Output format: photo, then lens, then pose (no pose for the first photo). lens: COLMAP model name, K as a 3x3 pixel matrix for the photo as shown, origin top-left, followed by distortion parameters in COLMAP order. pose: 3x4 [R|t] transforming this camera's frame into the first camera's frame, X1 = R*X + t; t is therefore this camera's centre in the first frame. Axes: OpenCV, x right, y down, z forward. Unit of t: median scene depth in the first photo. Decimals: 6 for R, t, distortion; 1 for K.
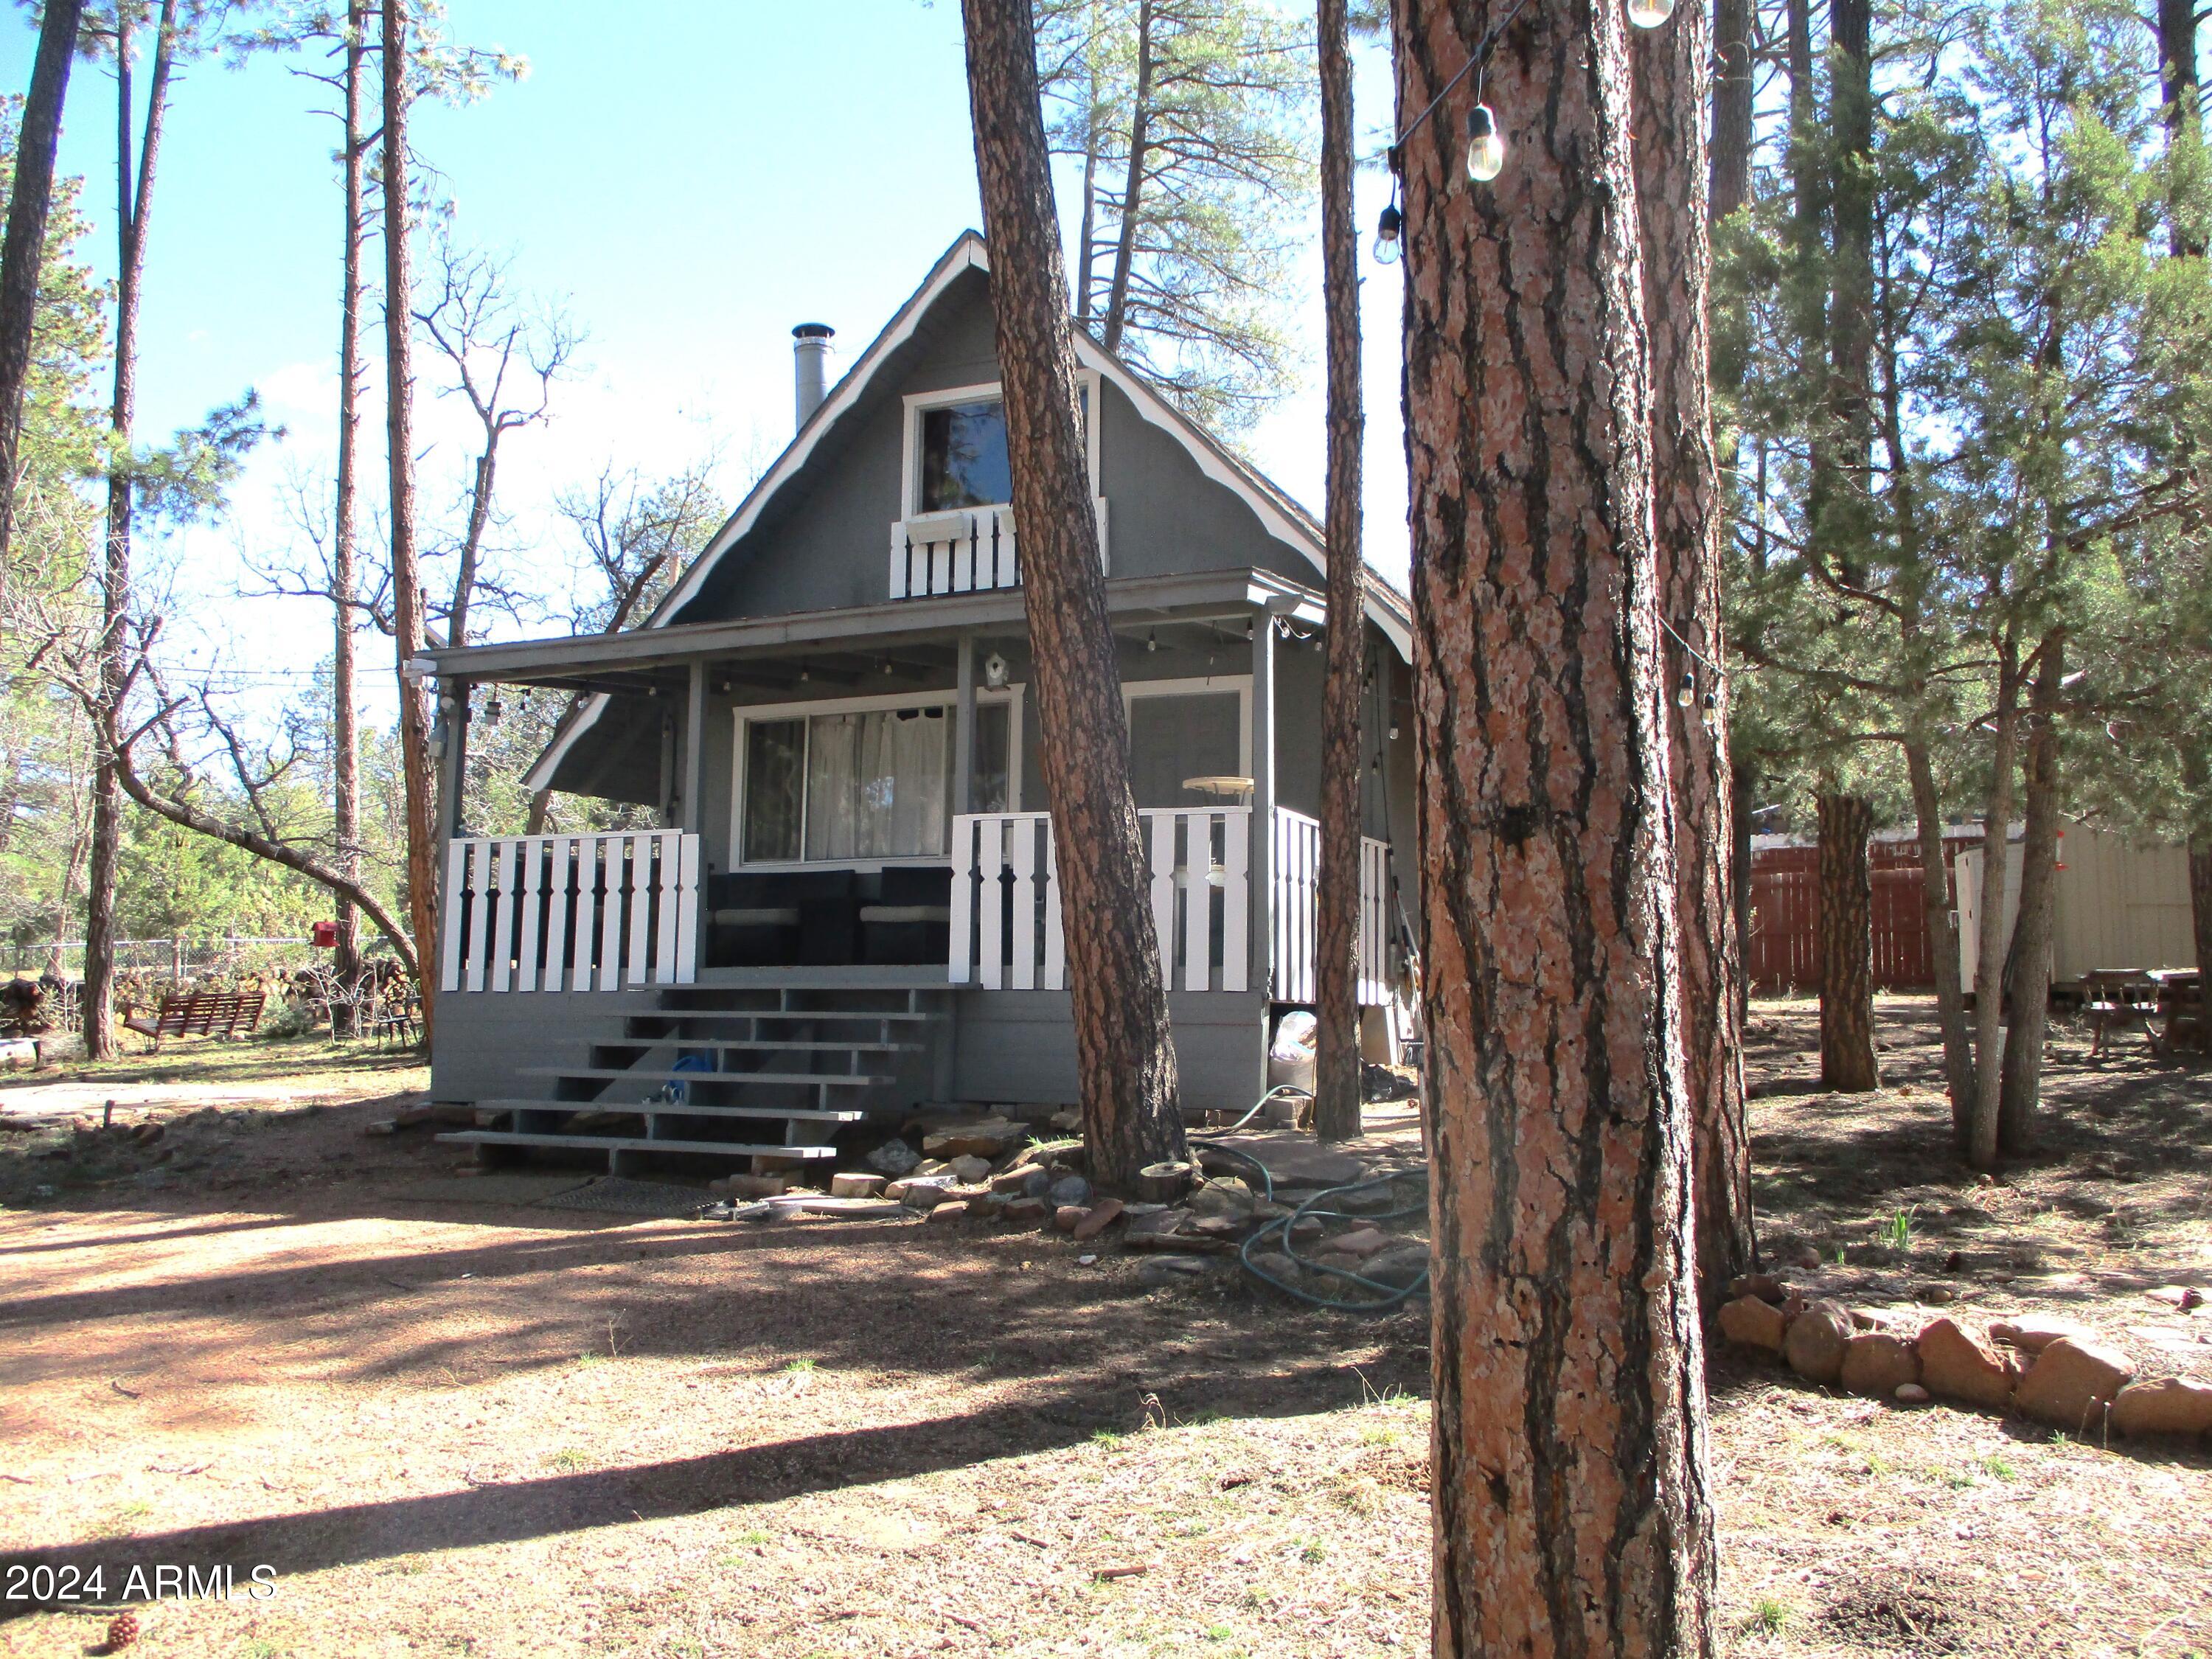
lens RADIAL K [[1823.5, 0, 1107.1], [0, 1823.5, 778.0], [0, 0, 1]] dist [-0.035421, -0.002987]
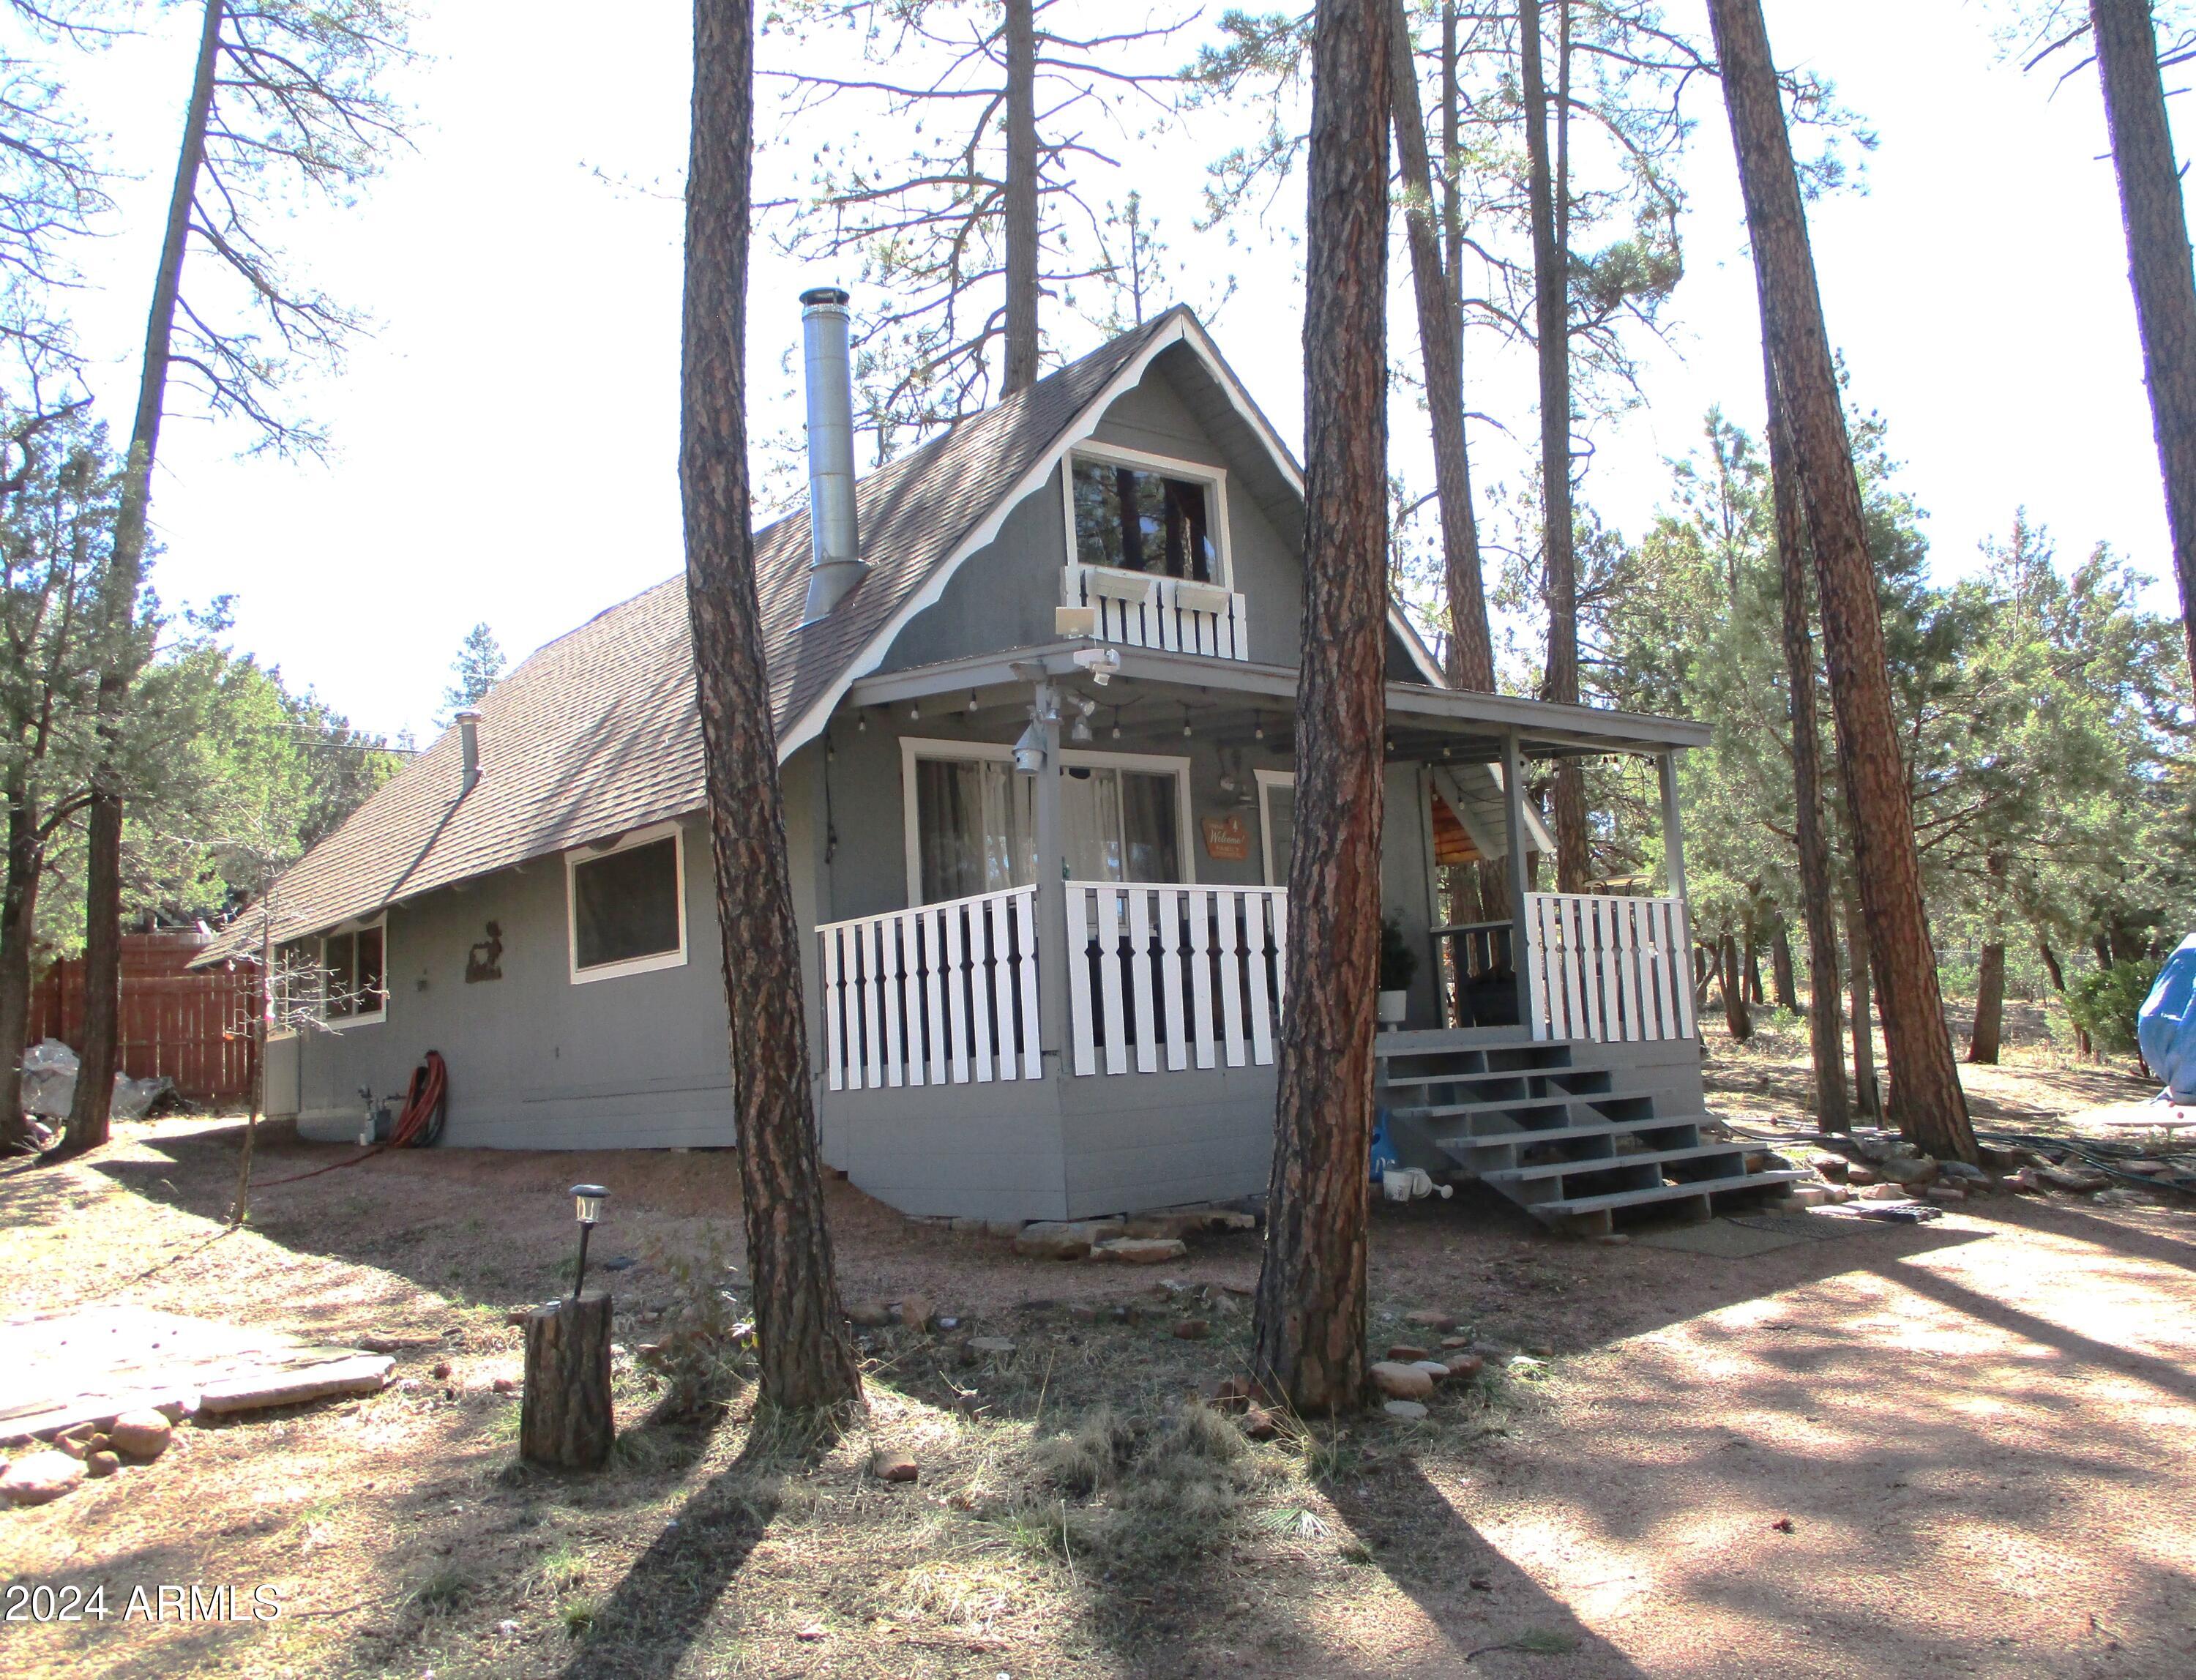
lens RADIAL K [[1882.3, 0, 1098.0], [0, 1882.3, 840.0], [0, 0, 1]] dist [-0.005362, -0.000902]
pose [[0.472555, 0.080102, 0.877653, -0.994537], [-0.044741, 0.996757, -0.066882, 0.065627], [-0.880165, -0.007662, 0.474607, 0.577060]]
